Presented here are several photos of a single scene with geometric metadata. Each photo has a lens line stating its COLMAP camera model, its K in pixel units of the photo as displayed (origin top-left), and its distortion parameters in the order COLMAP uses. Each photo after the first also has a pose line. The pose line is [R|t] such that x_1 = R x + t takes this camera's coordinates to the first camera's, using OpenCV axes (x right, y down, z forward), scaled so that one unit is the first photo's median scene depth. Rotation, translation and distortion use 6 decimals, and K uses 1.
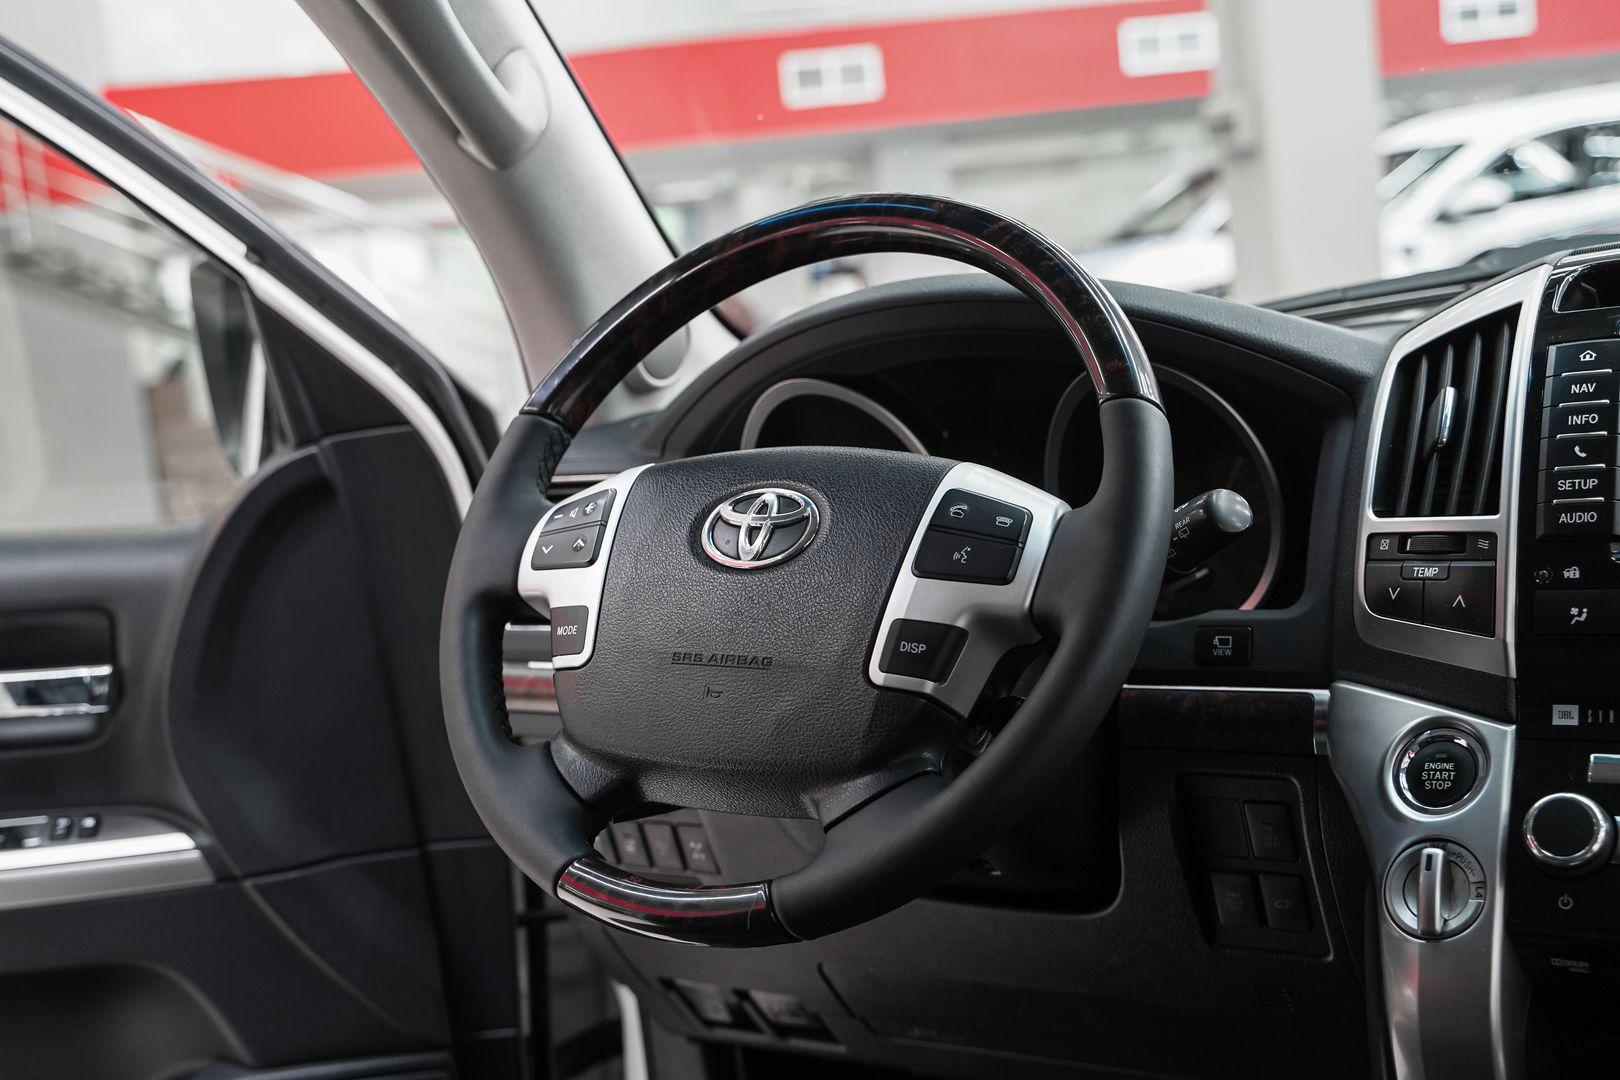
lens RADIAL K [[2050.3, 0, 765.1], [0, 2050.3, 508.6], [0, 0, 1]] dist [0.037468, -0.001116]
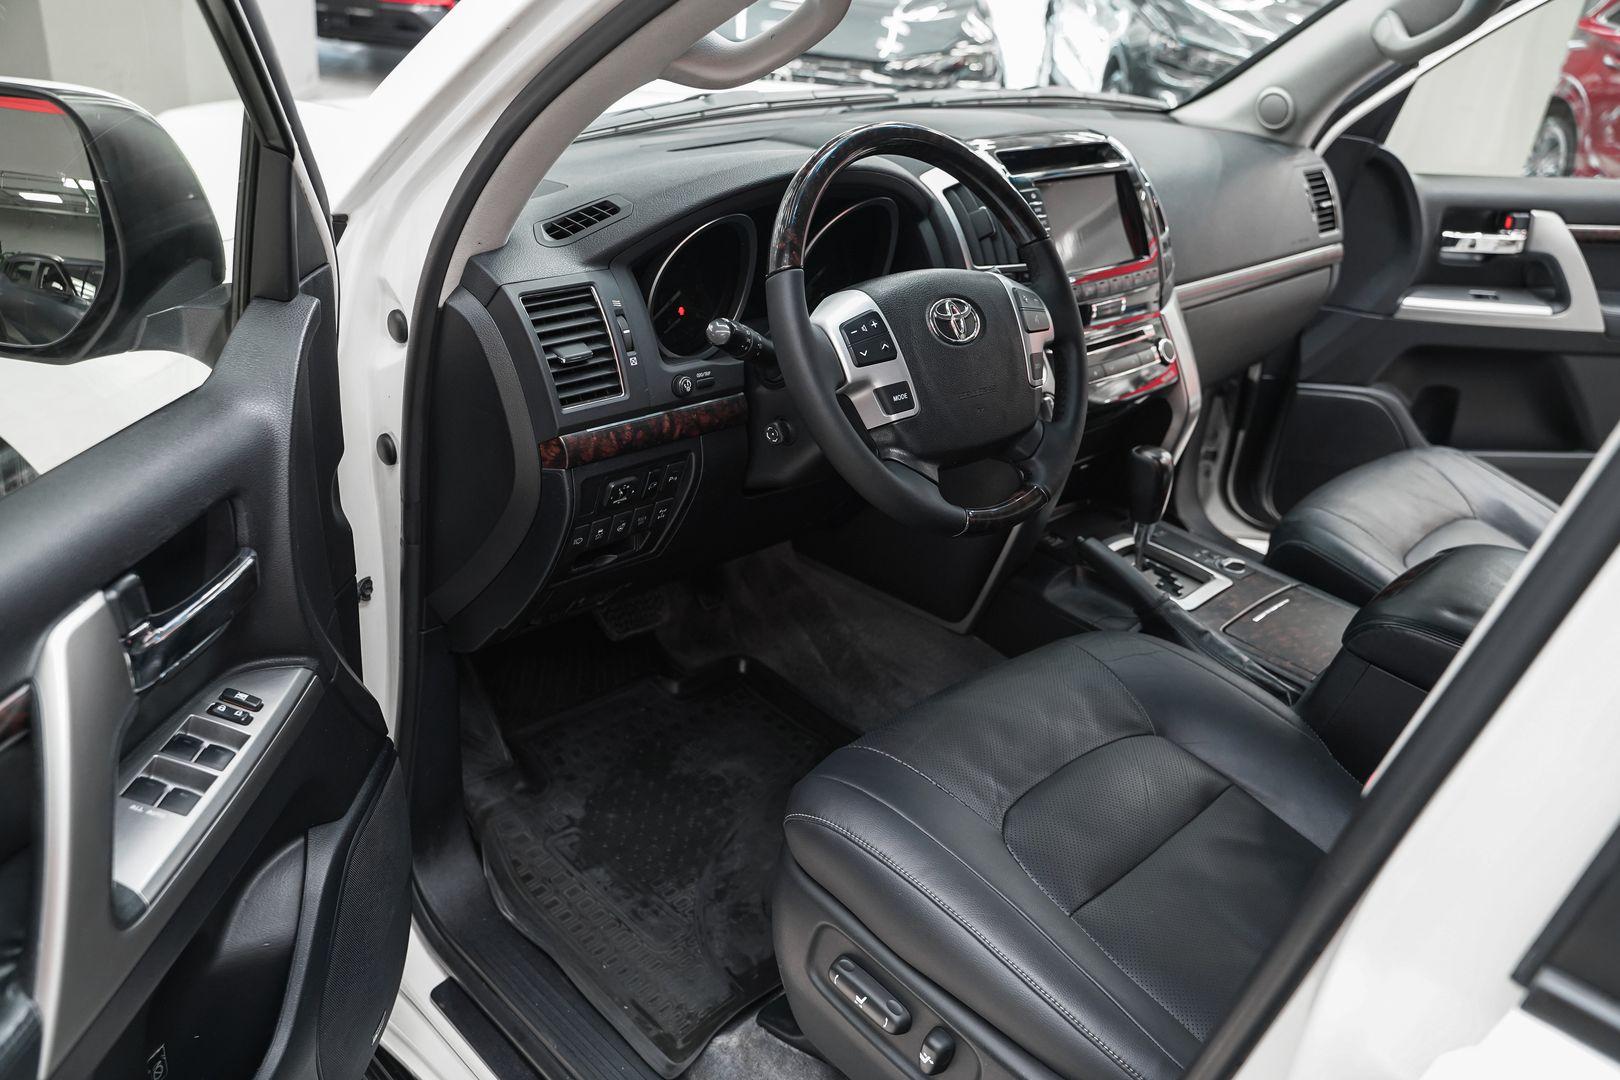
lens RADIAL K [[1313.7, 0, 810.0], [0, 1313.7, 540.0], [0, 0, 1]] dist [-0.124164, 0.101695]
pose [[0.211255, -0.343336, 0.915146, -1.255333], [-0.020728, 0.934492, 0.355379, -0.237450], [-0.977211, -0.094045, 0.190299, 0.903352]]
